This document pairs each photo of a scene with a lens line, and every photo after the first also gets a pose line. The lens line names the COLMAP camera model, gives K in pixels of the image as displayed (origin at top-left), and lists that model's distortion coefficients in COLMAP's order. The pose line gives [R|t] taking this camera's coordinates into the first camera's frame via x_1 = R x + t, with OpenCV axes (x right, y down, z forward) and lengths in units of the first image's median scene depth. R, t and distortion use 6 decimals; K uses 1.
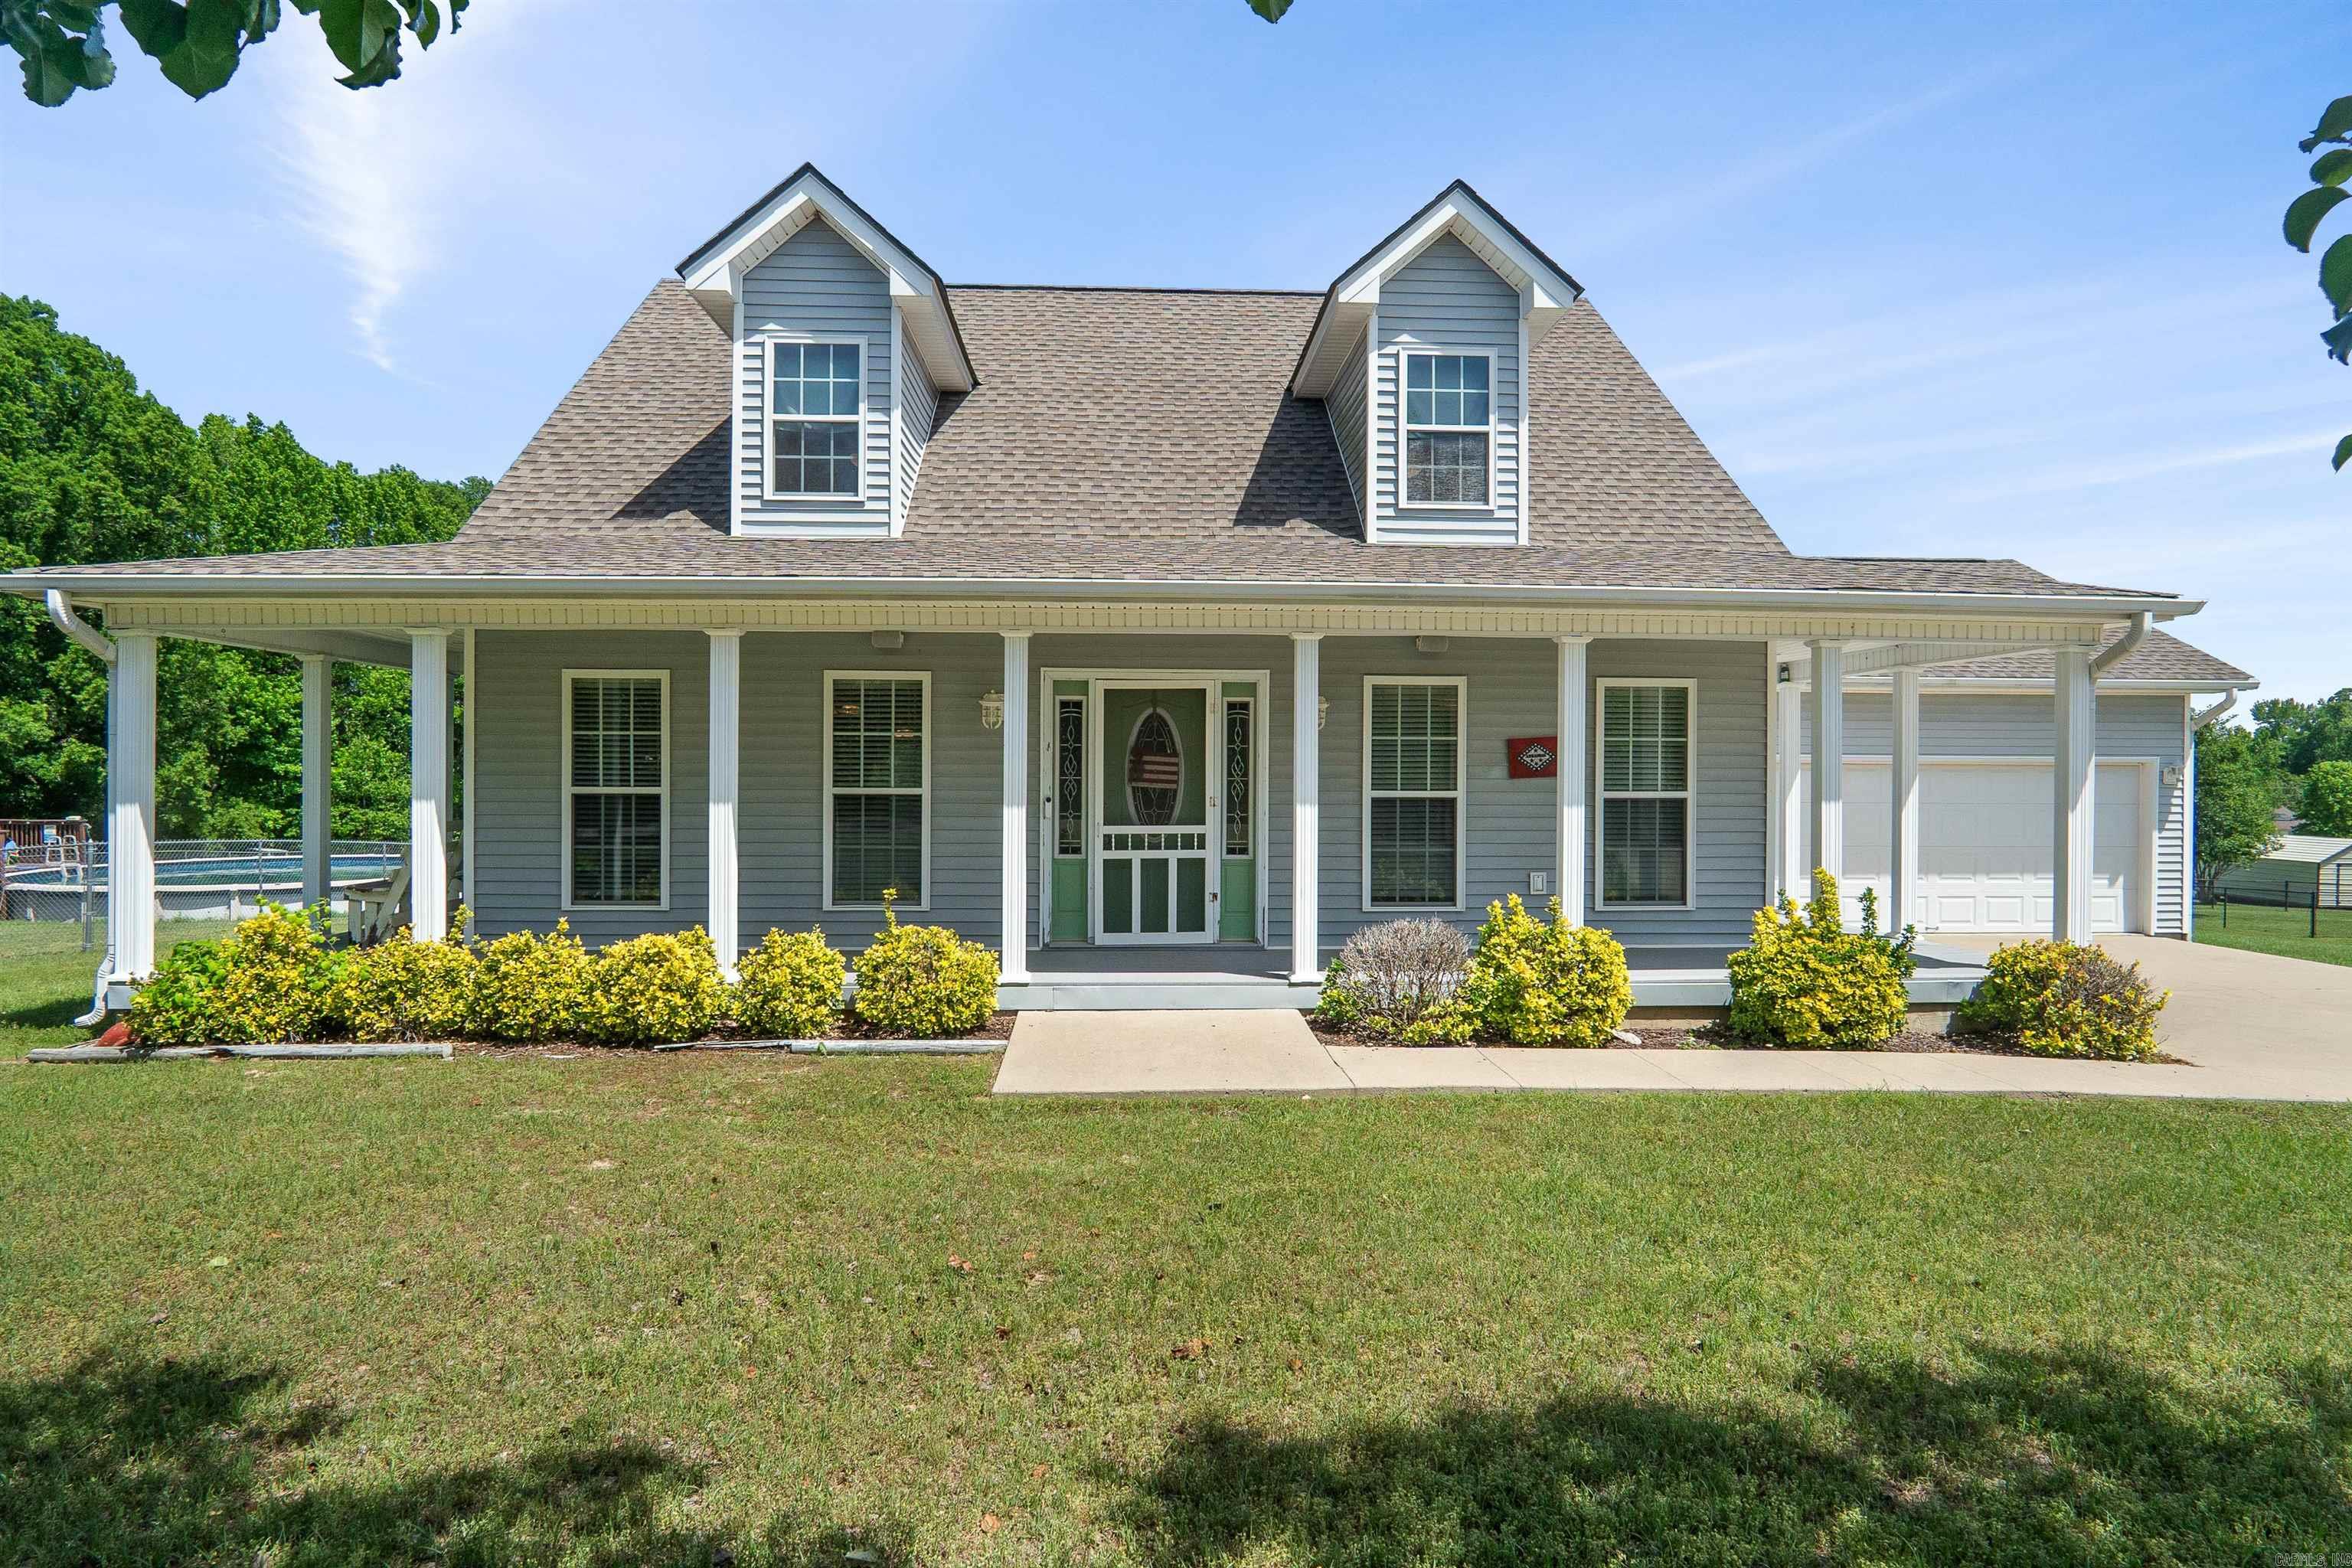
lens RADIAL K [[1271.6, 0, 1191.7], [0, 1271.6, 747.8], [0, 0, 1]] dist [-0.027634, 0.005894]
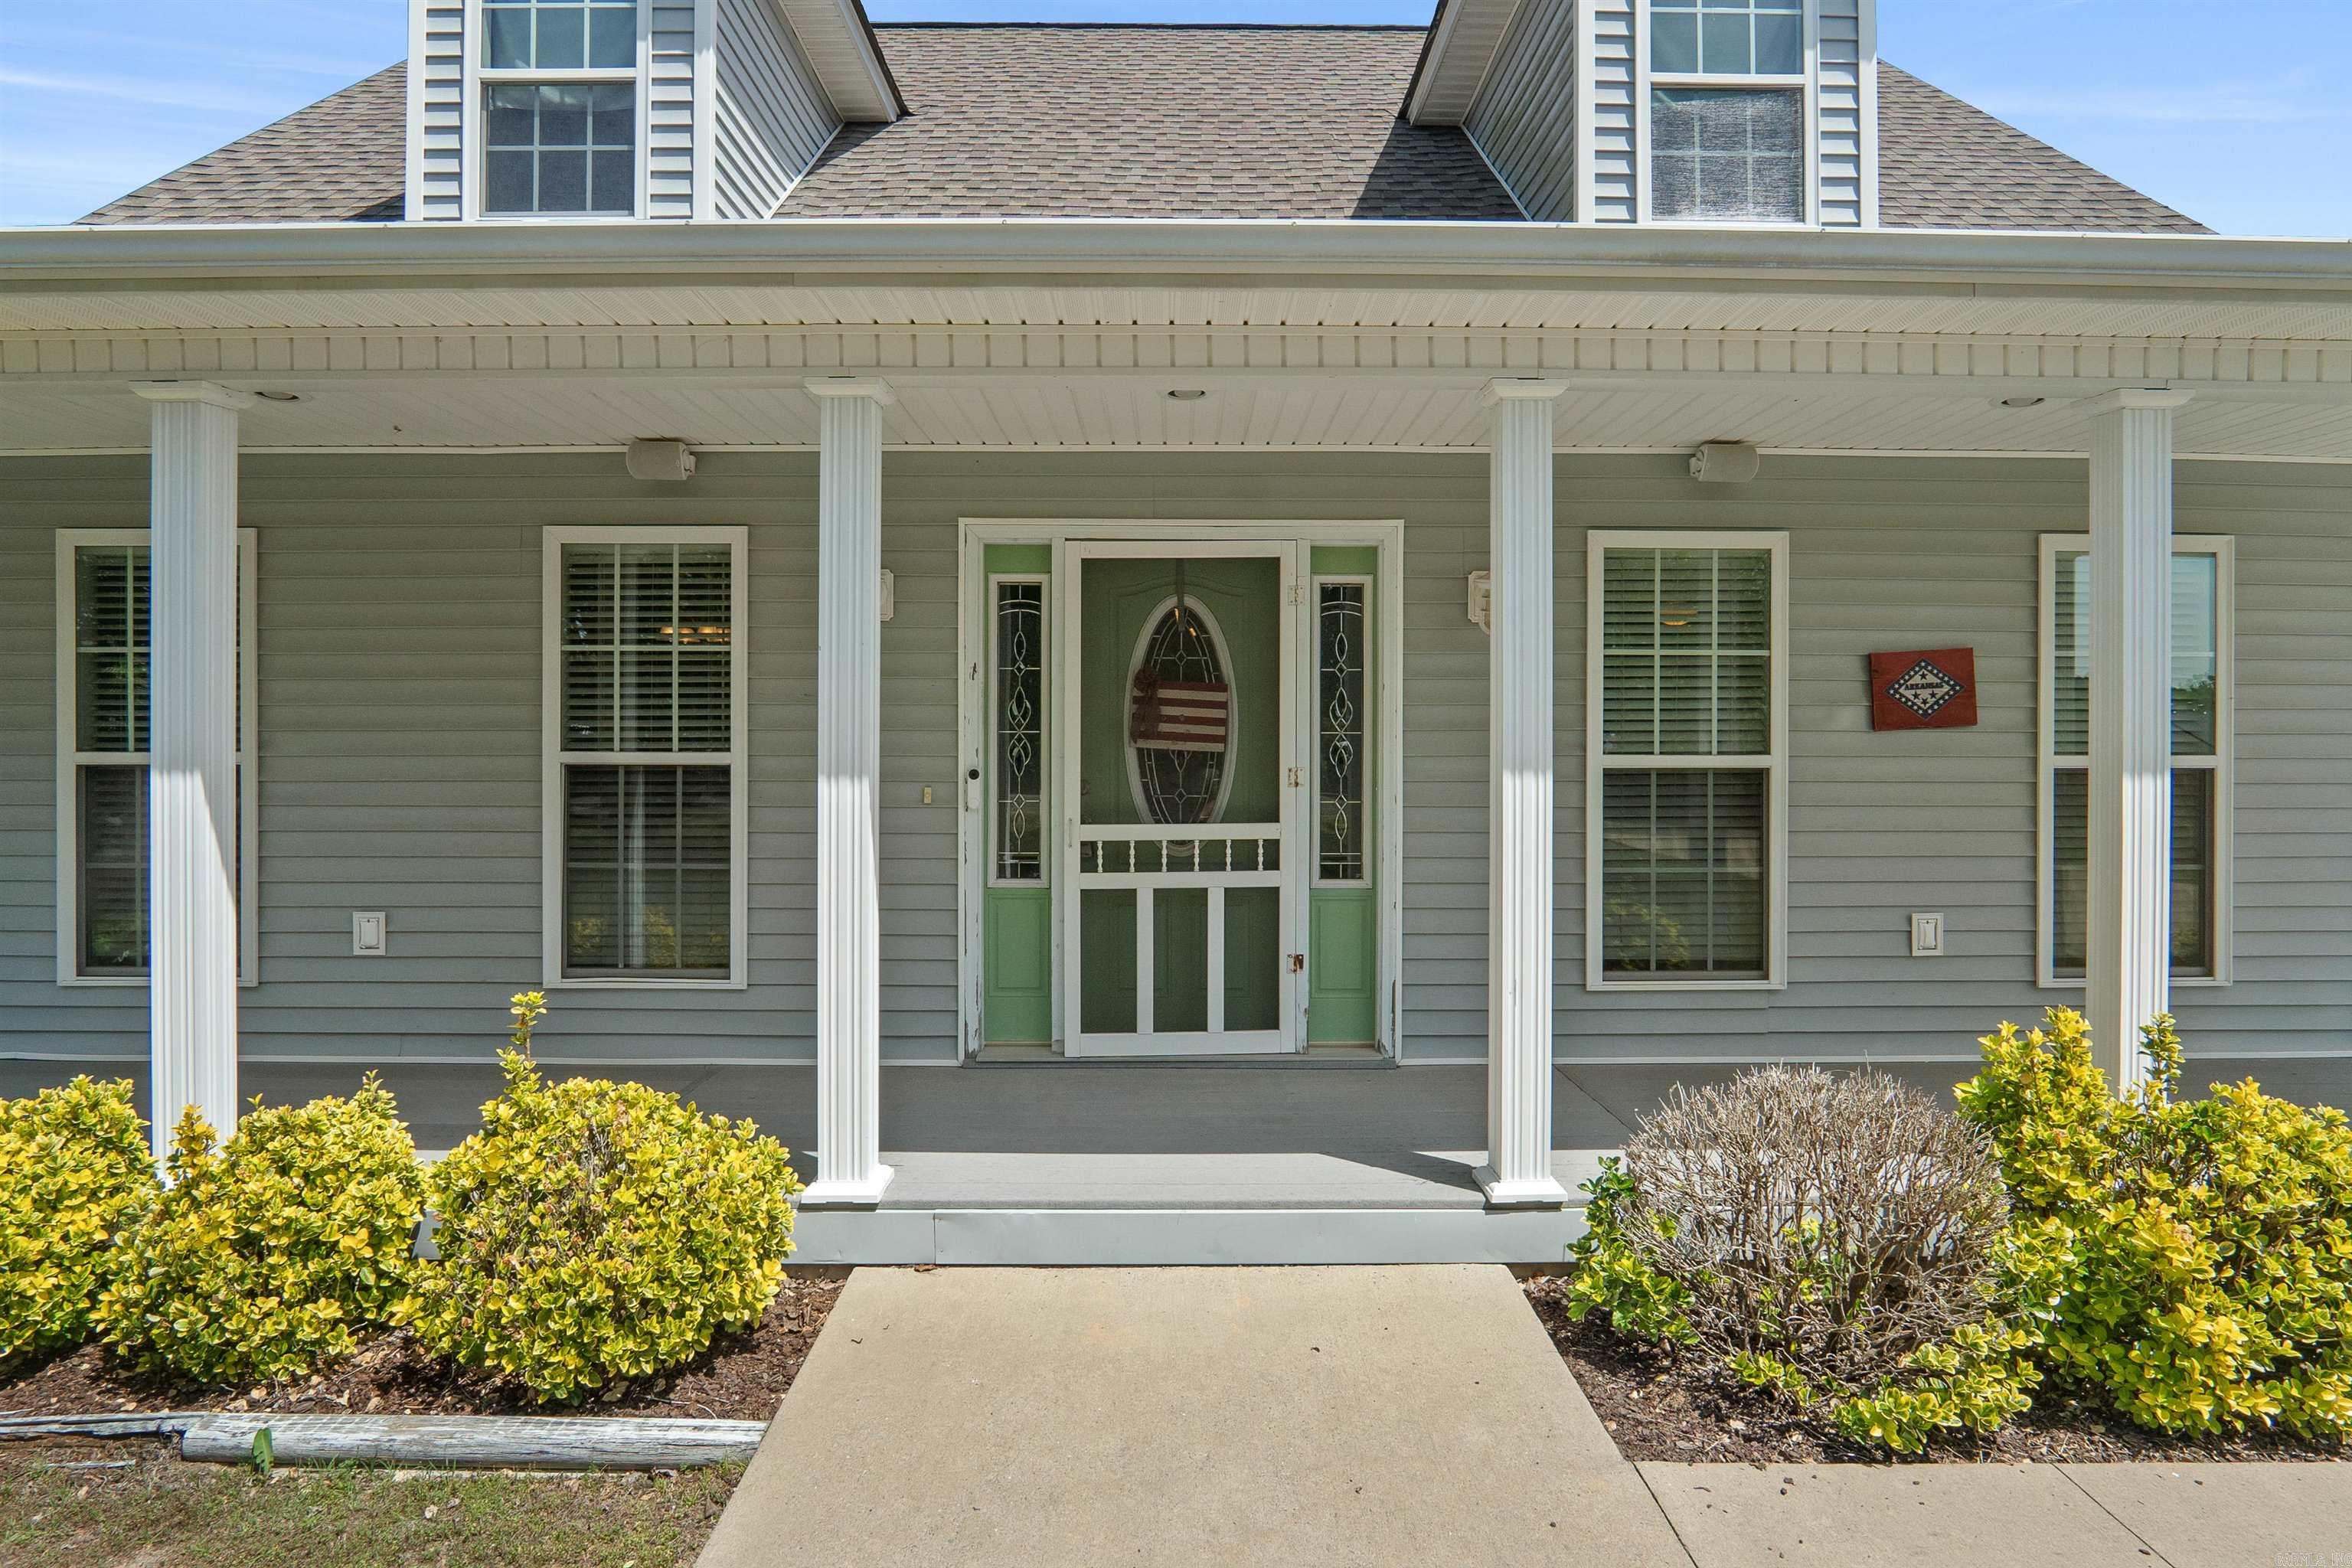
lens RADIAL K [[1271.6, 0, 1191.7], [0, 1271.6, 747.8], [0, 0, 1]] dist [-0.027634, 0.005894]
pose [[0.999182, -0.003190, -0.040325, -0.003752], [0.004056, 0.999762, 0.021429, 0.018536], [0.040247, -0.021575, 0.998957, 0.464536]]
